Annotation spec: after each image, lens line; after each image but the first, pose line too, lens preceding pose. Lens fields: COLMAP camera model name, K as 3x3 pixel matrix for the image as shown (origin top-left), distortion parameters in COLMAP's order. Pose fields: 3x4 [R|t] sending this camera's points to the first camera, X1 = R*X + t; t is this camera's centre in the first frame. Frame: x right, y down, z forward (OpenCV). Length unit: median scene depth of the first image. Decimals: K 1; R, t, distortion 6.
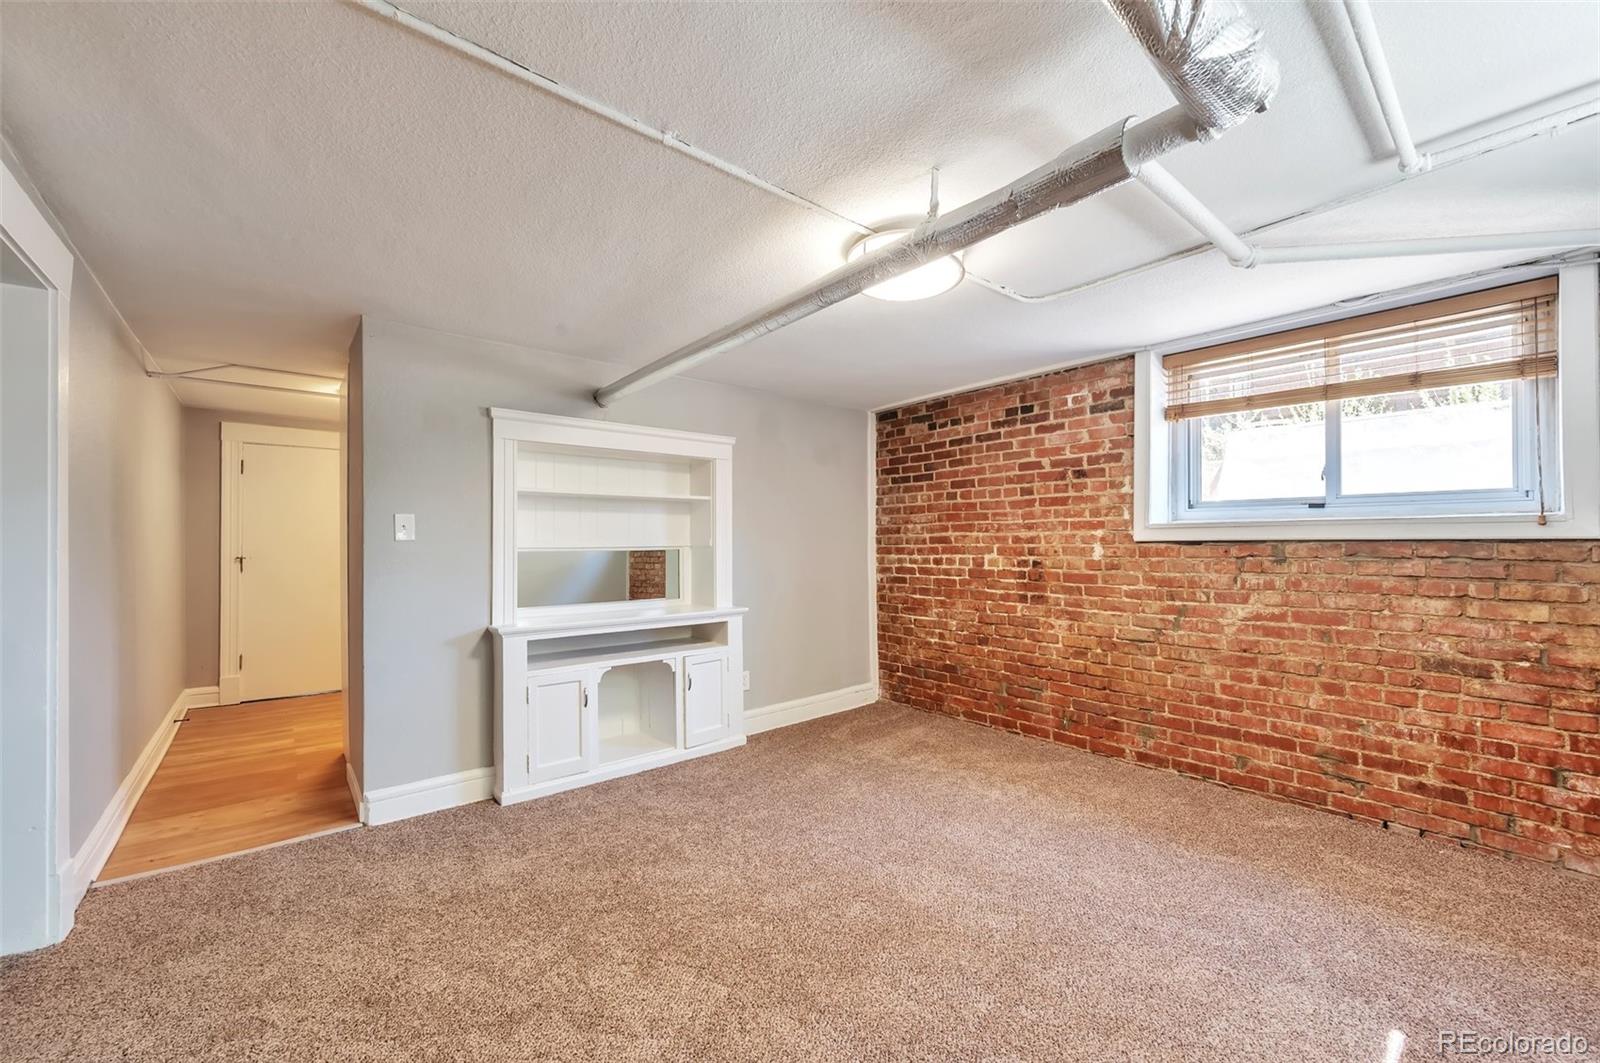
lens RADIAL K [[619.5, 0, 800.0], [0, 619.5, 531.5], [0, 0, 1]] dist [0.000644, 0.000022]
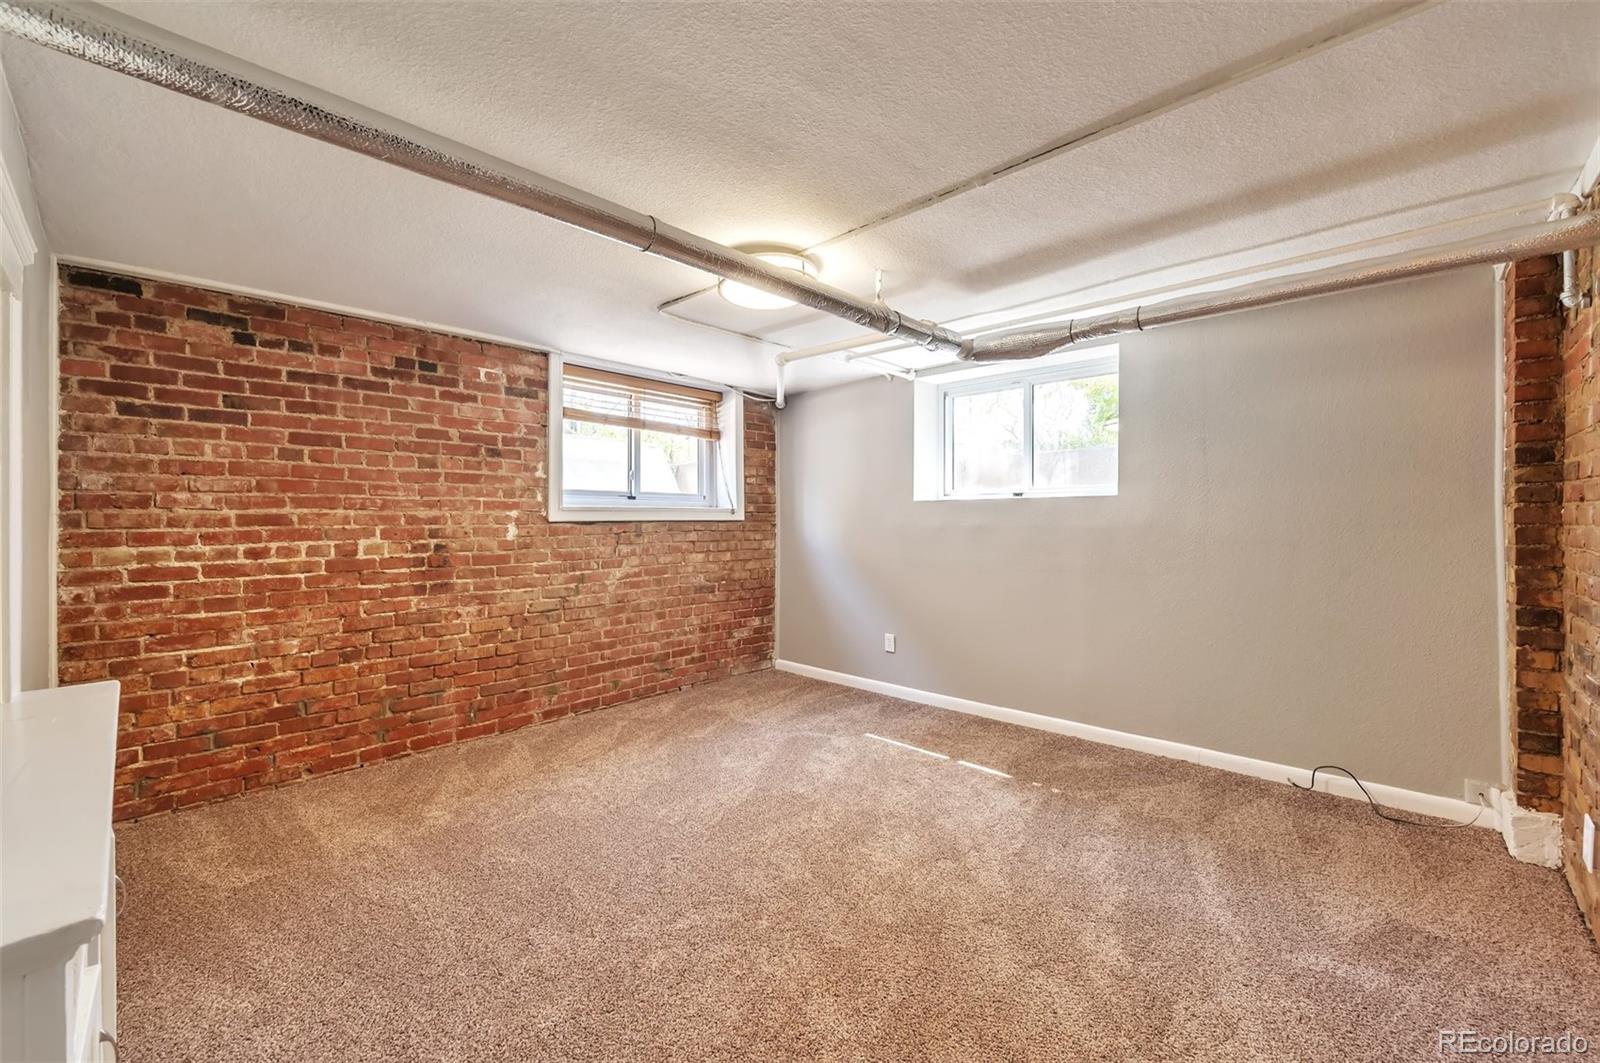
lens RADIAL K [[644.4, 0, 805.3], [0, 644.4, 510.1], [0, 0, 1]] dist [-0.000215, -0.000061]
pose [[-0.116660, 0.016191, 0.993040, -0.578142], [-0.016342, 0.999700, -0.018219, 0.007523], [-0.993037, -0.018354, -0.116361, 0.593037]]
